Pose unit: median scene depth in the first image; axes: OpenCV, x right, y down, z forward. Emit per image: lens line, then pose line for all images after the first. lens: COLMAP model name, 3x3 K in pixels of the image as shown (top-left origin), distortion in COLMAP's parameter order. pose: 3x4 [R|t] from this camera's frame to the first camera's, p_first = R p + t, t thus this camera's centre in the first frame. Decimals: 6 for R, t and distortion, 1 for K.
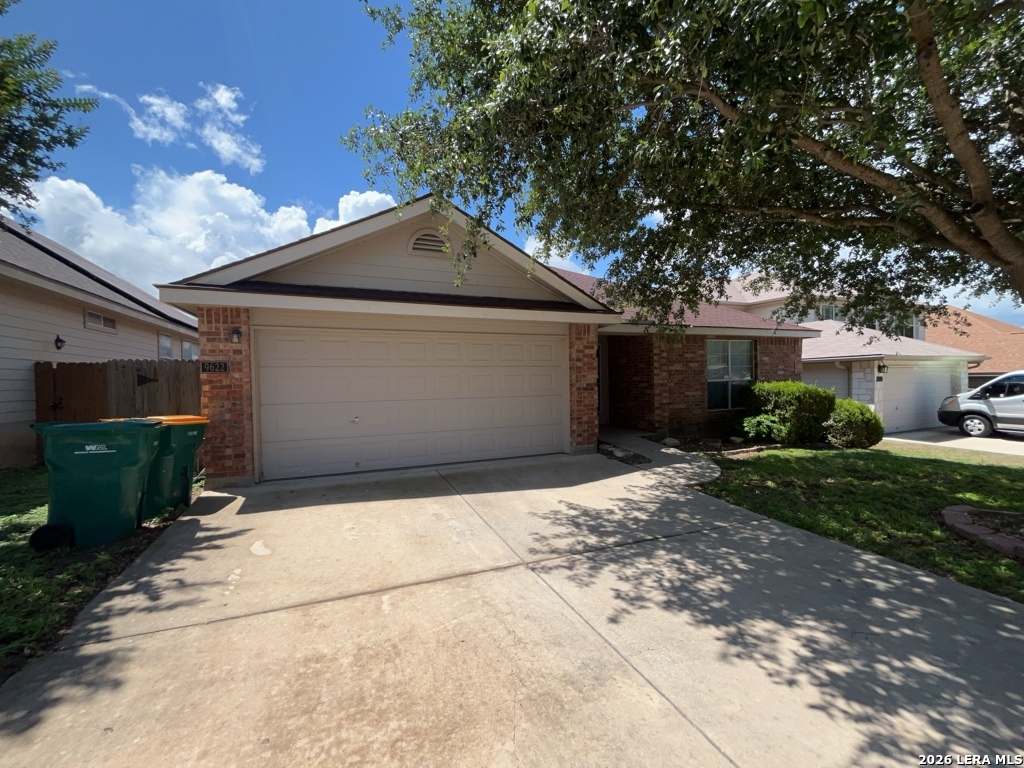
lens RADIAL K [[415.2, 0, 513.5], [0, 415.2, 382.6], [0, 0, 1]] dist [-0.001621, -0.000048]
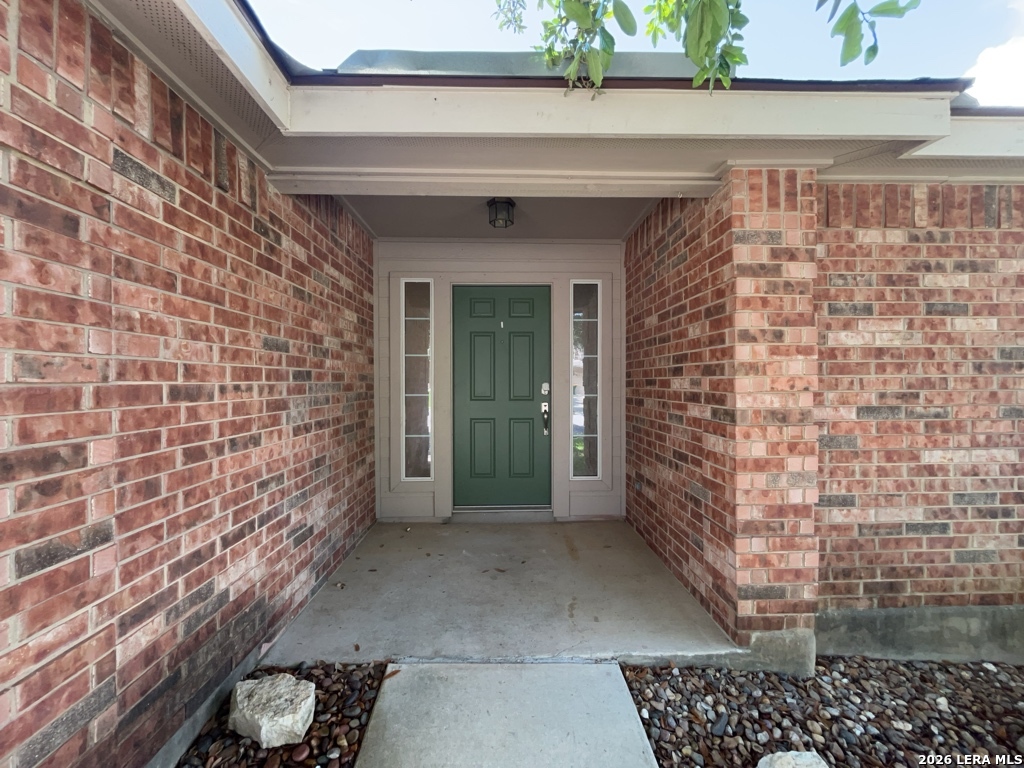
lens RADIAL K [[415.2, 0, 513.5], [0, 415.2, 382.6], [0, 0, 1]] dist [-0.001621, -0.000048]
pose [[0.934312, 0.016282, -0.356086, 0.410128], [-0.016008, 0.999865, 0.003718, -0.014060], [0.356098, 0.002226, 0.934446, 1.017035]]
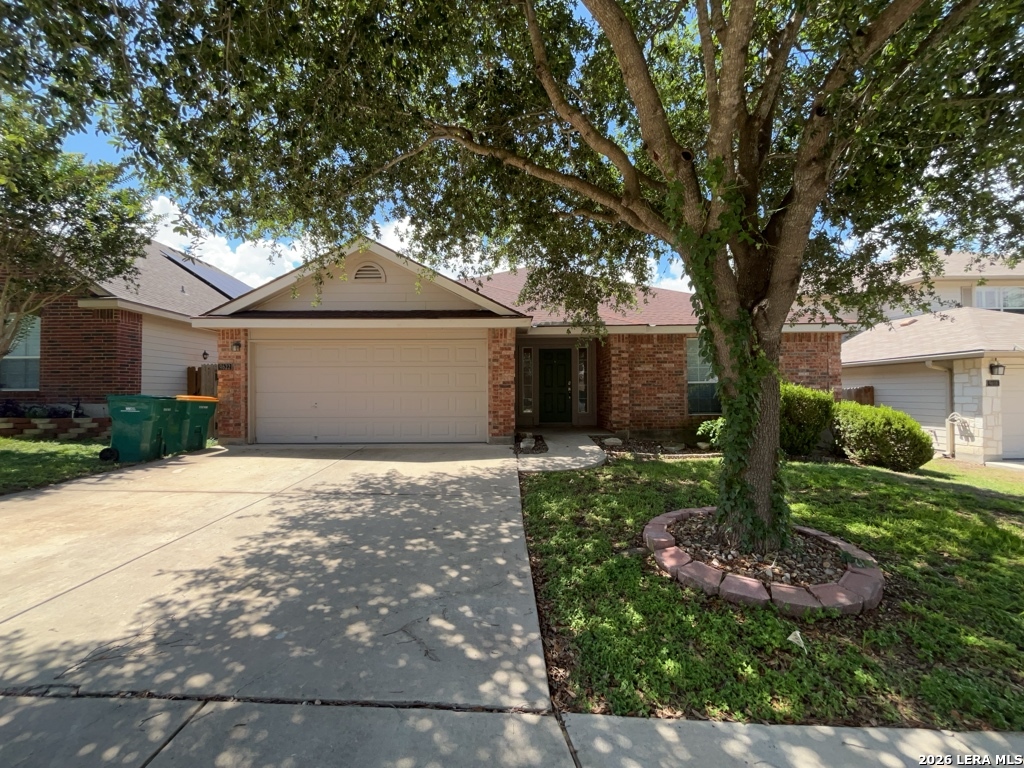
lens RADIAL K [[415.2, 0, 513.5], [0, 415.2, 382.6], [0, 0, 1]] dist [-0.001621, -0.000048]
pose [[0.923203, 0.003530, -0.384297, 0.671909], [-0.013006, 0.999672, -0.022061, 0.031854], [0.384094, 0.025365, 0.922946, -0.023647]]
